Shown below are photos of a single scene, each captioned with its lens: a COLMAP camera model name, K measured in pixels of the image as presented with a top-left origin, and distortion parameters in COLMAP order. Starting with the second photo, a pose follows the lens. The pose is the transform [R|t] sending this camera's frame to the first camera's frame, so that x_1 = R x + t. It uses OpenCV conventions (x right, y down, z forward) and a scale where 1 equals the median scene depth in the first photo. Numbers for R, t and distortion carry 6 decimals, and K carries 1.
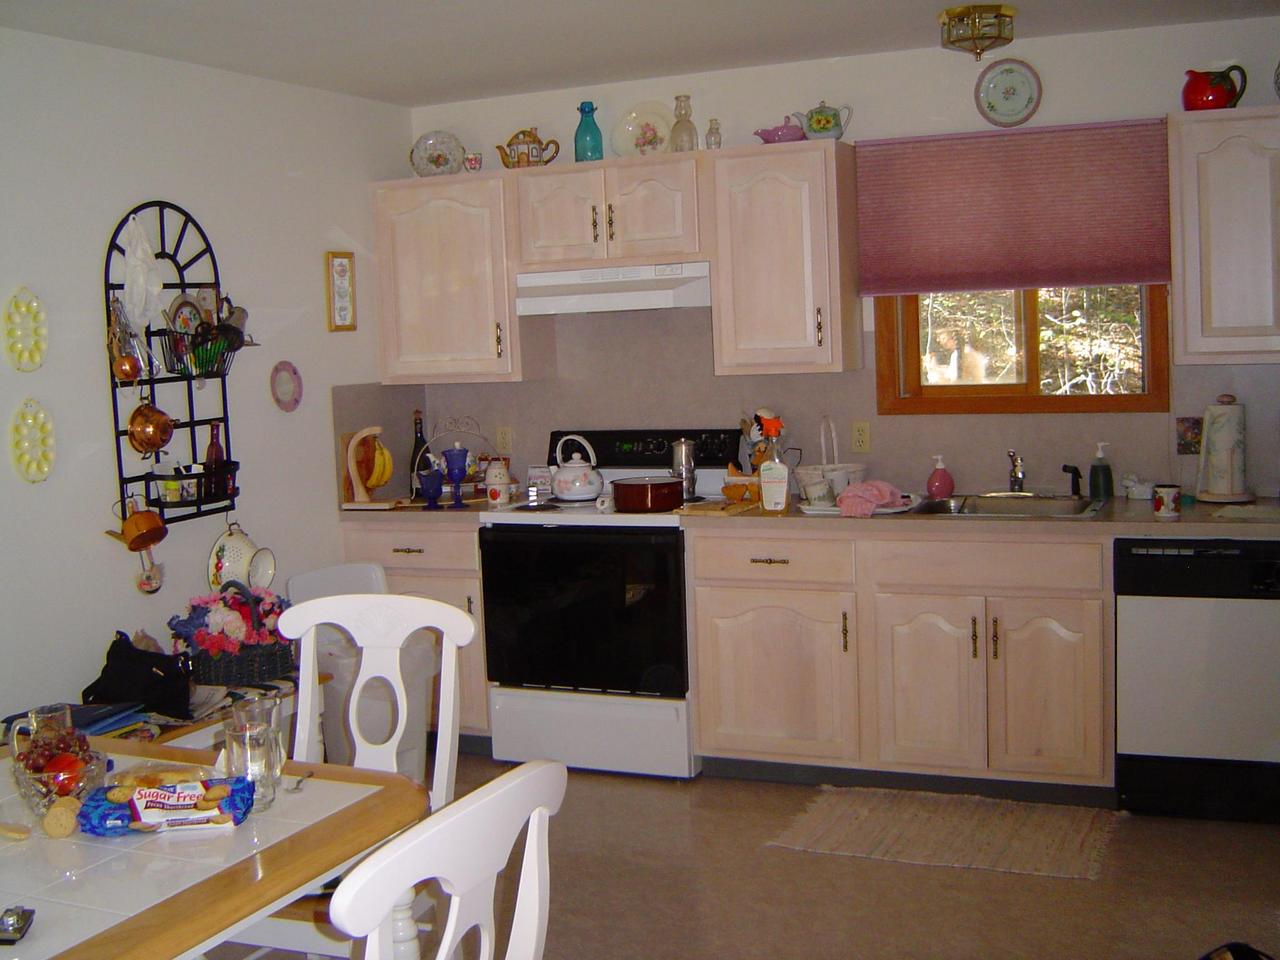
lens RADIAL K [[1489.6, 0, 640.0], [0, 1489.6, 480.0], [0, 0, 1]] dist [0.015430, -0.533484]
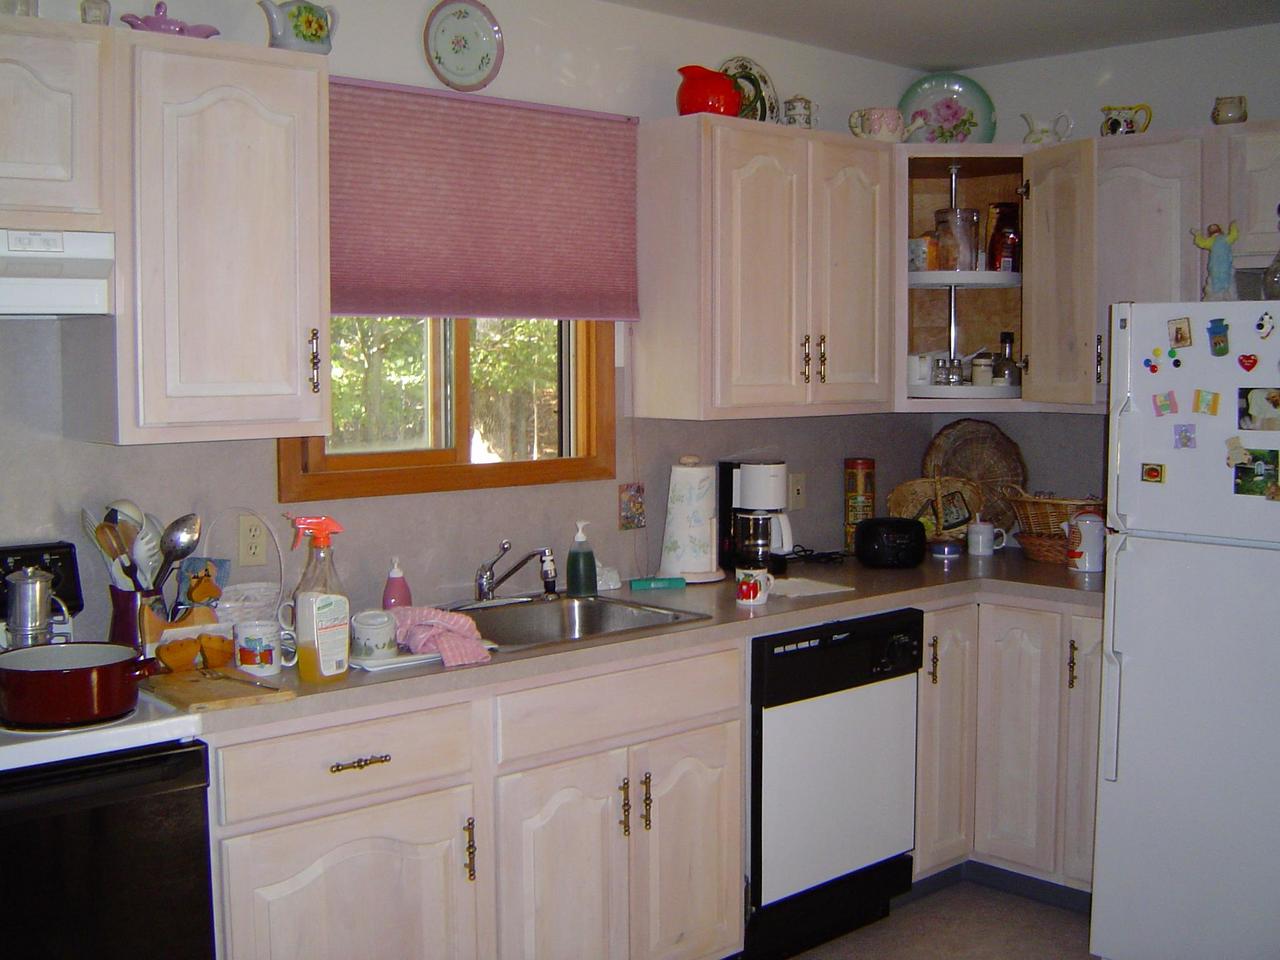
lens RADIAL K [[1488.2, 0, 640.0], [0, 1488.2, 480.0], [0, 0, 1]] dist [-0.102272, -0.002081]
pose [[0.396222, -0.038869, 0.917331, -0.383823], [0.075932, 0.997068, 0.009450, -0.051416], [-0.915009, 0.065910, 0.398012, 0.656384]]
